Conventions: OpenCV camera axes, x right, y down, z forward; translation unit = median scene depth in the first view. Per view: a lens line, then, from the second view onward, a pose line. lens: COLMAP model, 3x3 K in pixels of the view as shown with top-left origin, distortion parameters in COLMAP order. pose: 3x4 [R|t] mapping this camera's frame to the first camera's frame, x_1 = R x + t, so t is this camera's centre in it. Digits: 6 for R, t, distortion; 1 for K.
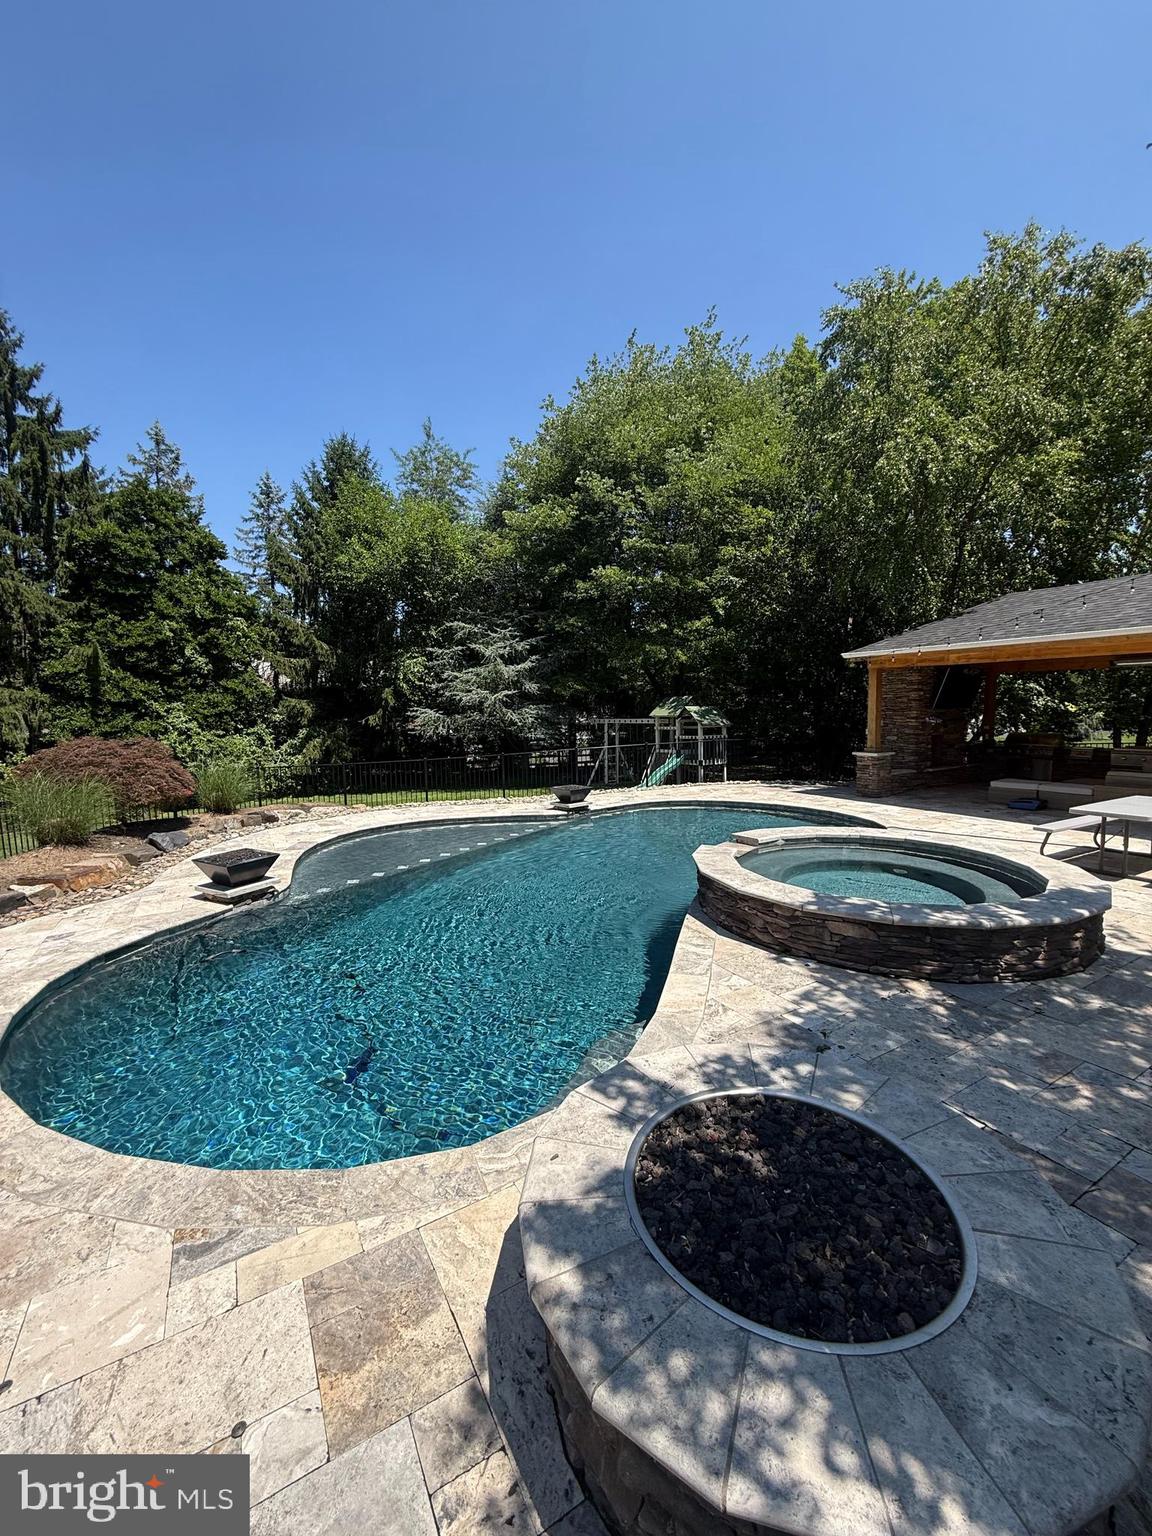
lens RADIAL K [[611.6, 0, 574.2], [0, 611.6, 762.4], [0, 0, 1]] dist [0.001283, 0.000523]
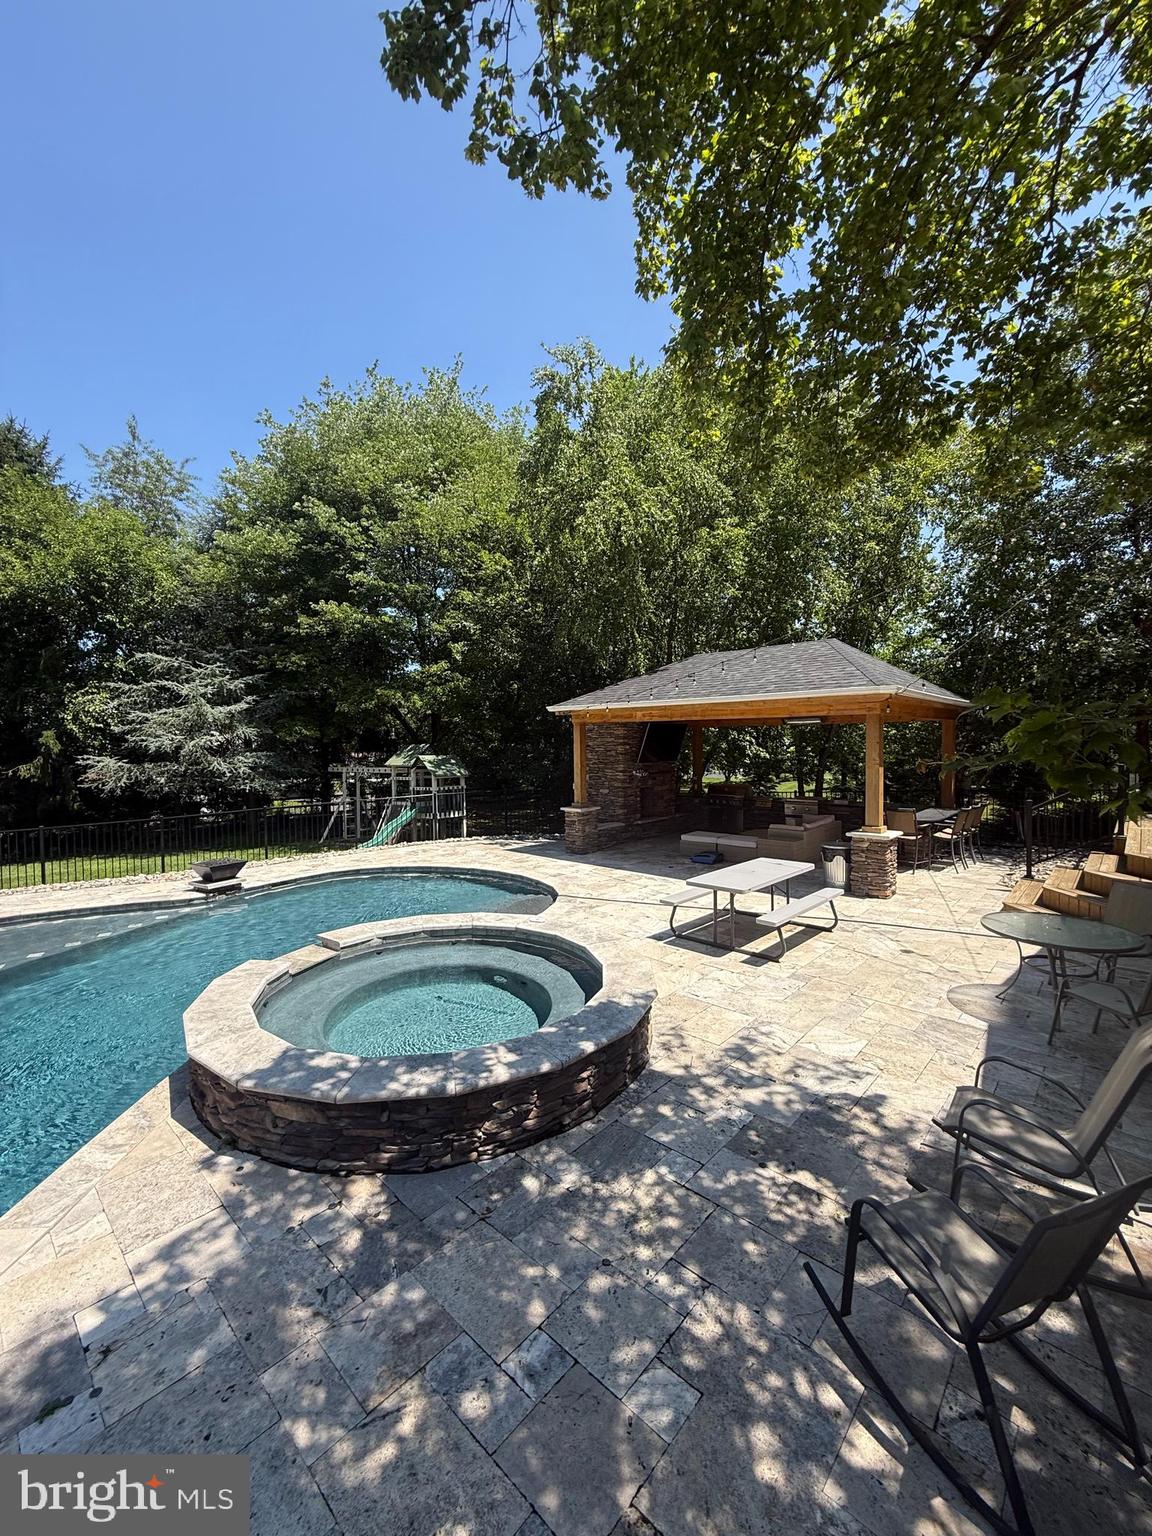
lens RADIAL K [[611.6, 0, 573.0], [0, 611.6, 763.8], [0, 0, 1]] dist [0.001283, 0.000523]
pose [[0.955623, -0.003442, 0.294574, 0.128628], [0.021013, 0.998181, -0.056504, -0.021028], [-0.293843, 0.060186, 0.953957, 0.042764]]
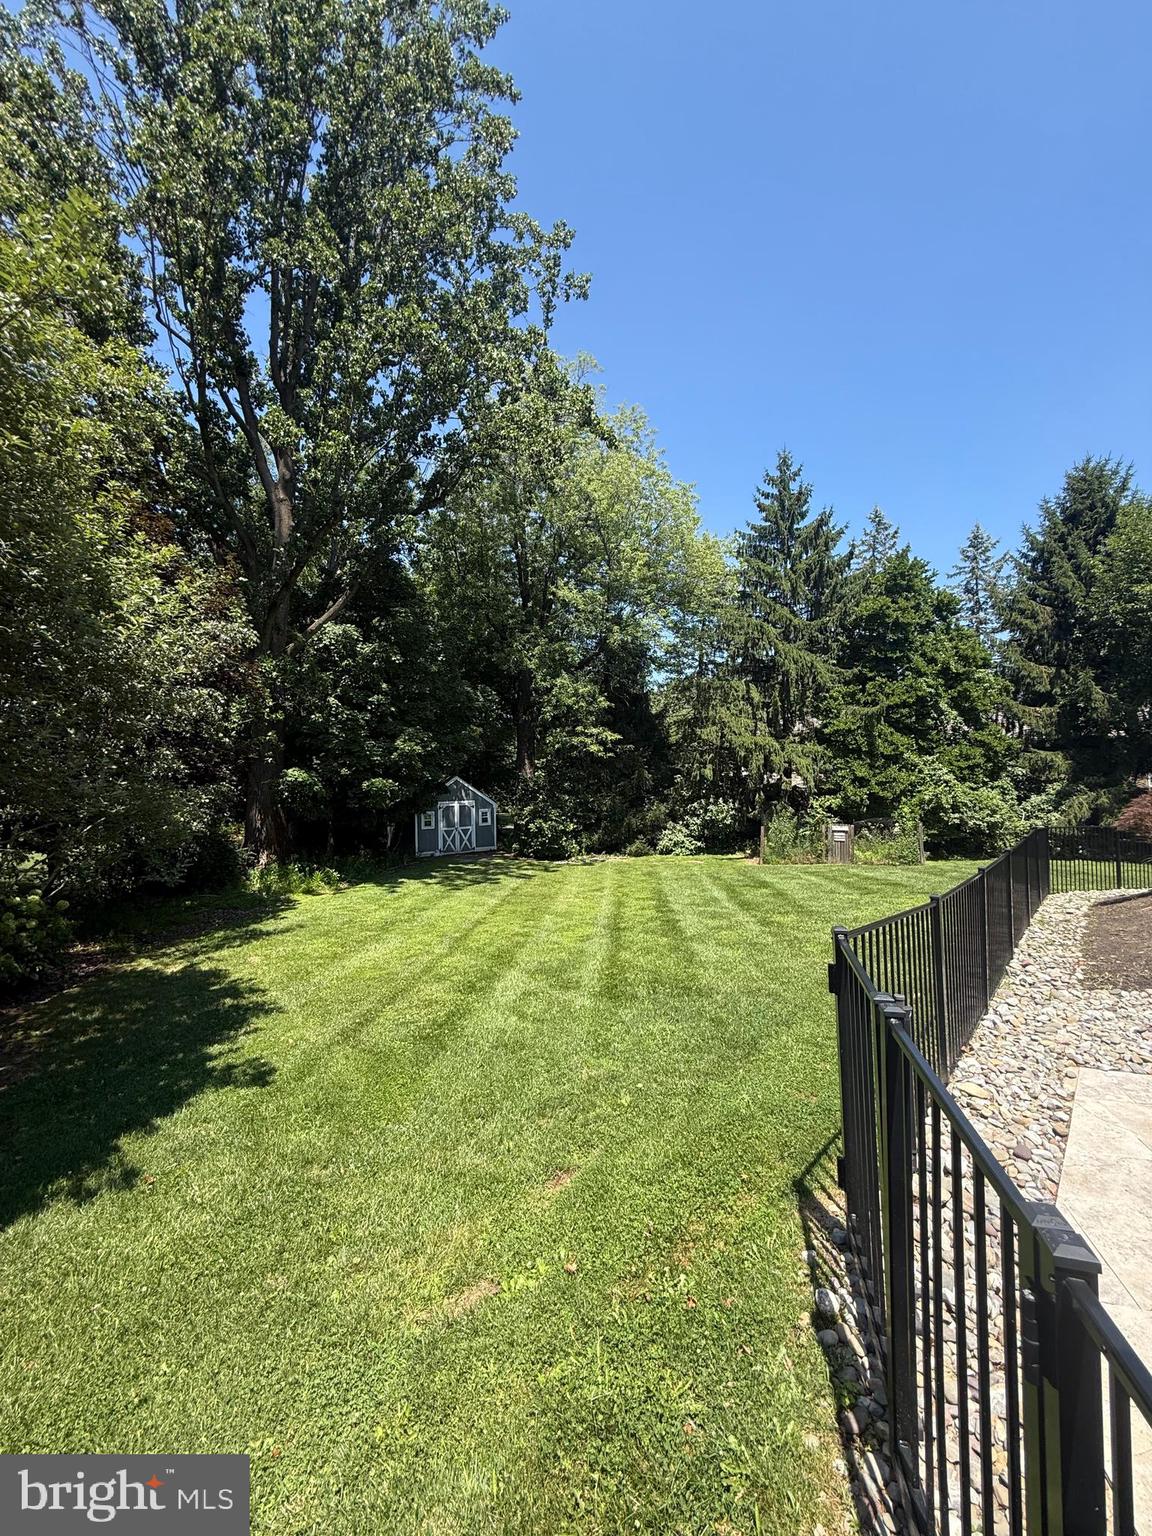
lens RADIAL K [[611.6, 0, 582.1], [0, 611.6, 763.7], [0, 0, 1]] dist [0.001283, 0.000523]
pose [[0.707454, 0.001302, -0.706758, -0.359779], [-0.065371, 0.995832, -0.063601, 0.022911], [0.703729, 0.091197, 0.704591, -0.156228]]
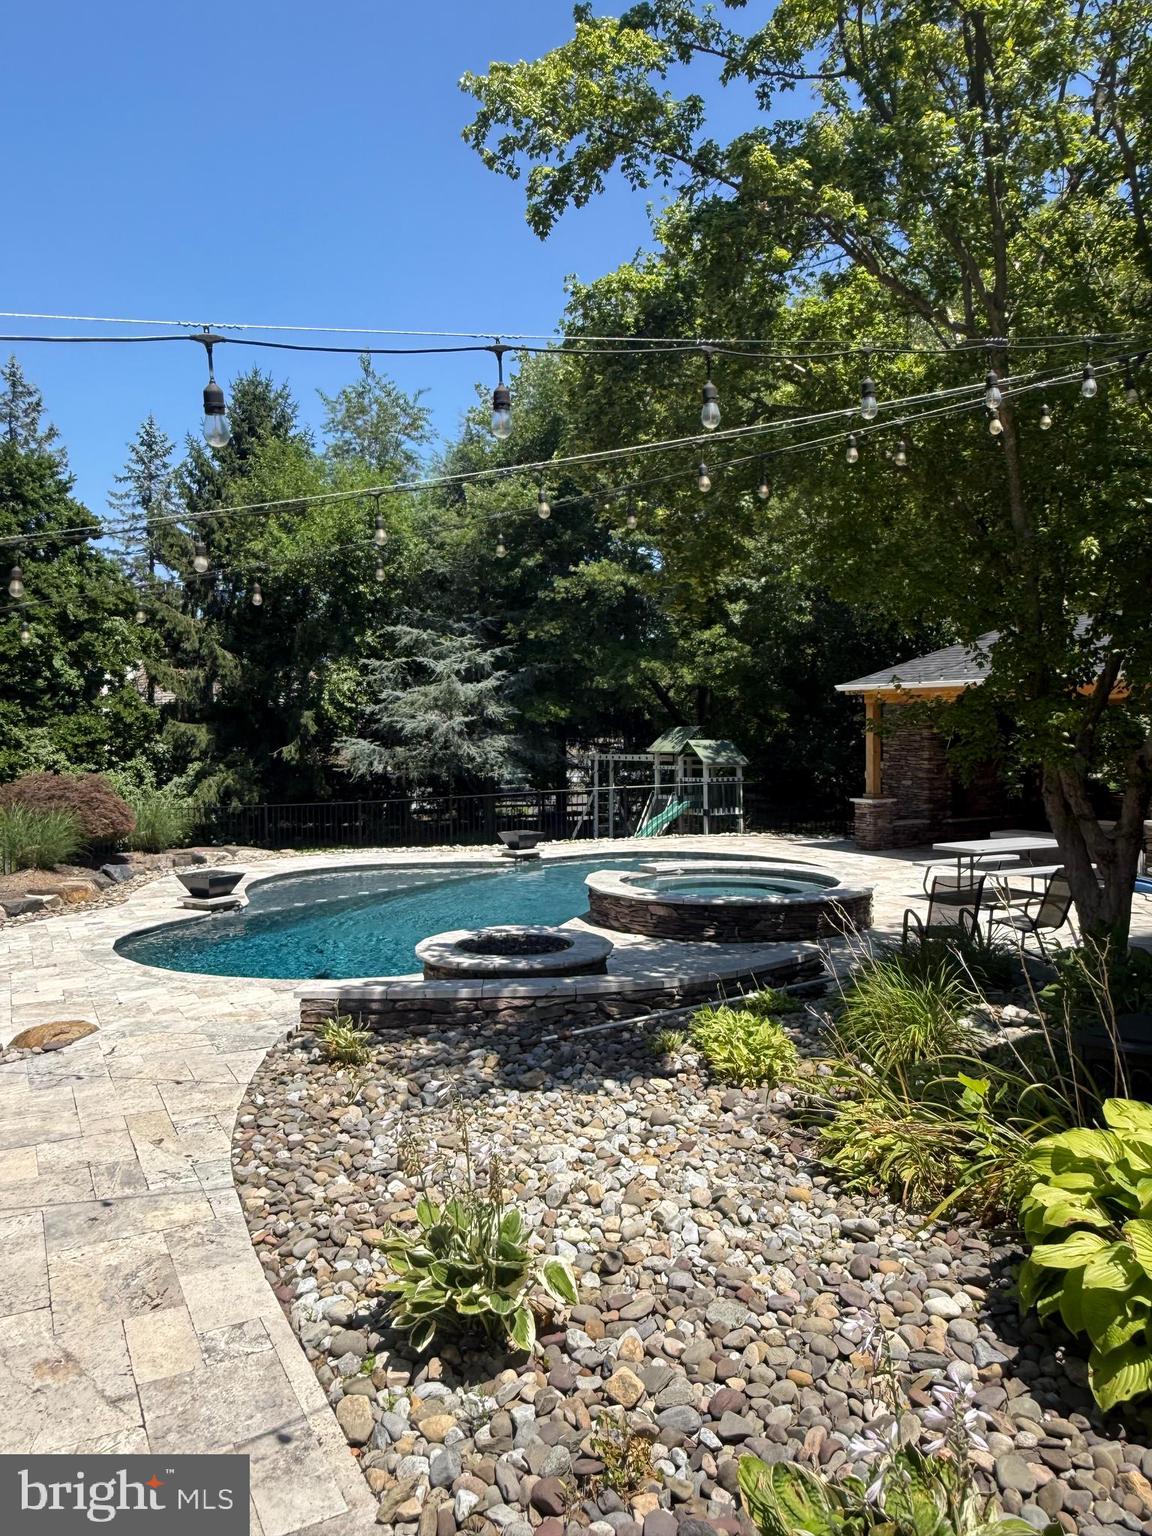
lens RADIAL K [[1075.2, 0, 570.7], [0, 1075.2, 760.1], [0, 0, 1]] dist [-0.001659, 0.002695]
pose [[0.999502, 0.010587, -0.029733, 0.070967], [-0.012305, 0.998229, -0.058207, 0.015667], [0.029064, 0.058544, 0.997862, -0.368415]]
